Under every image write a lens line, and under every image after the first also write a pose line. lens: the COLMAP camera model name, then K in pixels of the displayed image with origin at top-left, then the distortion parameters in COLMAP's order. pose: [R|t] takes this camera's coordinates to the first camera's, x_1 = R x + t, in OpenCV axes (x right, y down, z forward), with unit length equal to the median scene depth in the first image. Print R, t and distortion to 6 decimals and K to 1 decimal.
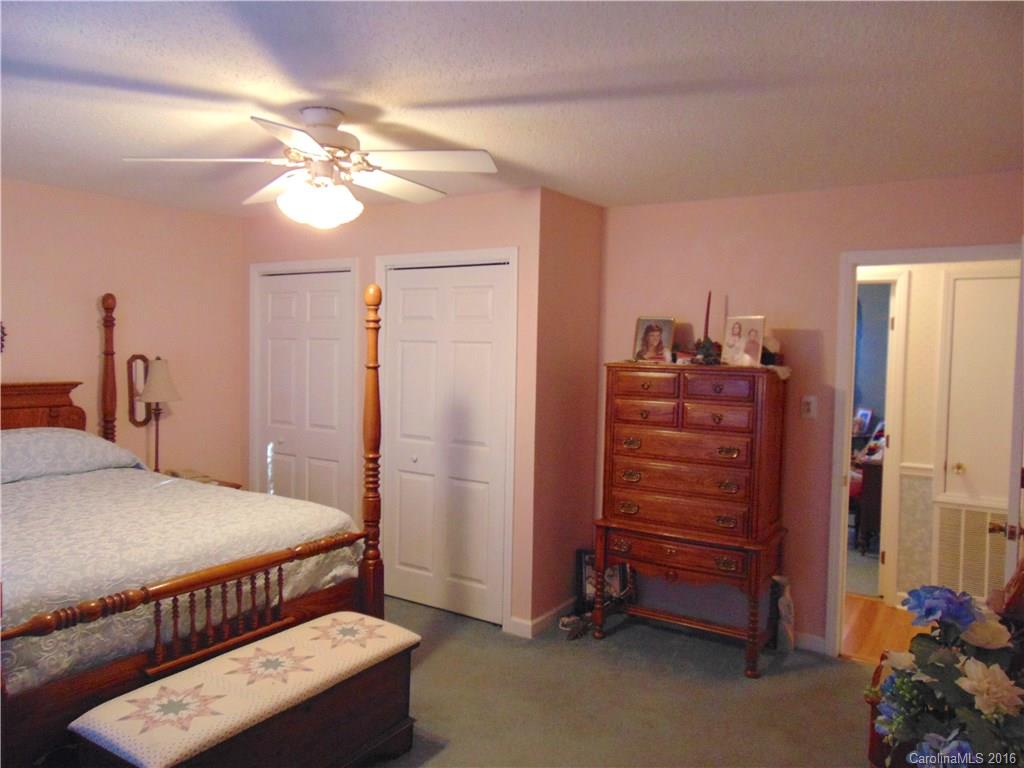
lens RADIAL K [[763.6, 0, 513.0], [0, 763.6, 378.3], [0, 0, 1]] dist [-0.035317, 0.059391]
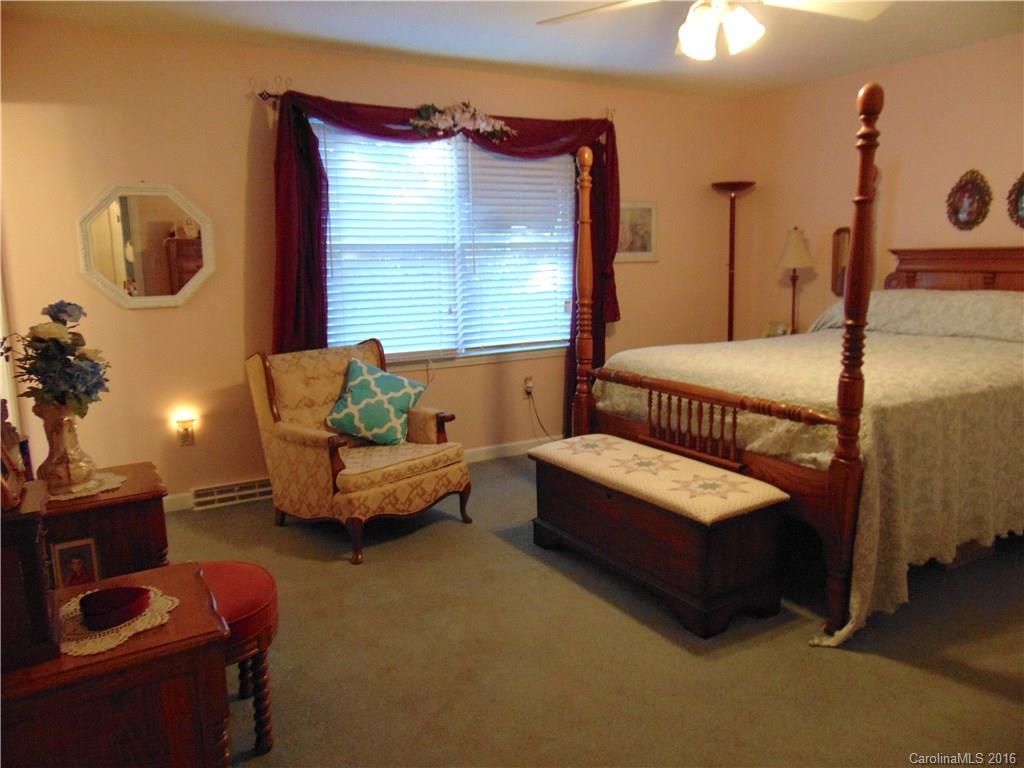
lens RADIAL K [[763.6, 0, 516.4], [0, 763.6, 384.6], [0, 0, 1]] dist [-0.035317, 0.059391]
pose [[-0.445852, 0.136806, -0.884590, 0.627673], [-0.032945, 0.985074, 0.168951, 0.046232], [0.894500, 0.104470, -0.434690, 1.029549]]
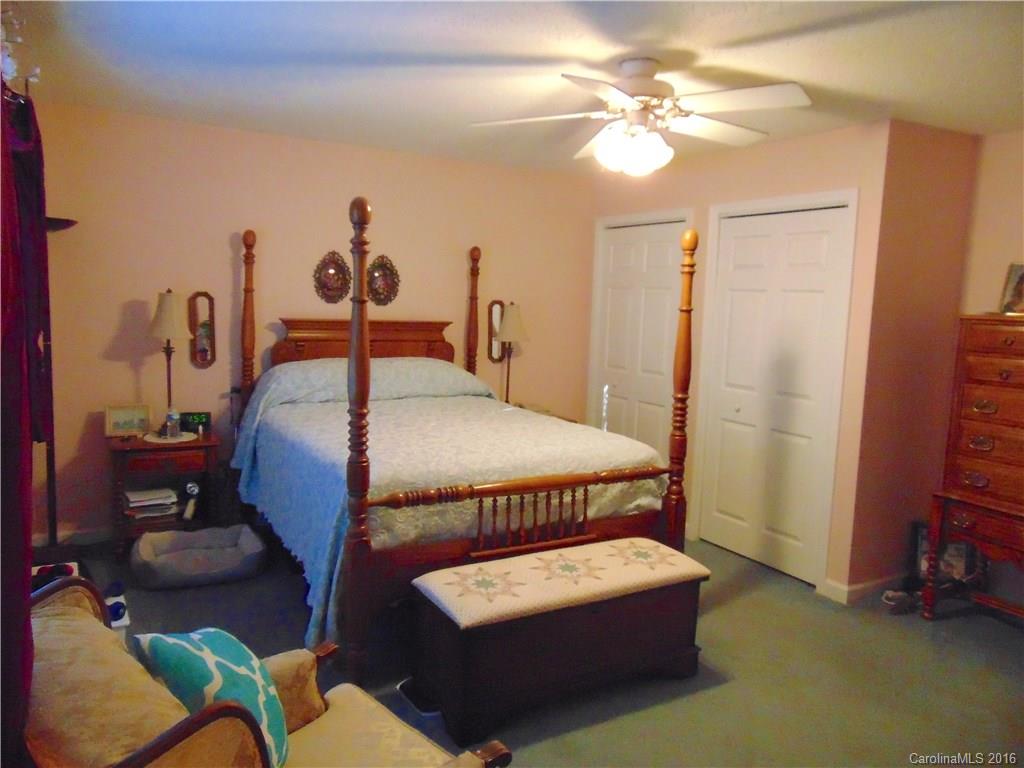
lens RADIAL K [[763.6, 0, 505.3], [0, 763.6, 377.3], [0, 0, 1]] dist [-0.035317, 0.059391]
pose [[0.885748, 0.059721, -0.460309, 0.079980], [-0.036294, 0.997563, 0.059586, 0.022922], [0.462746, -0.036072, 0.885757, -0.027864]]
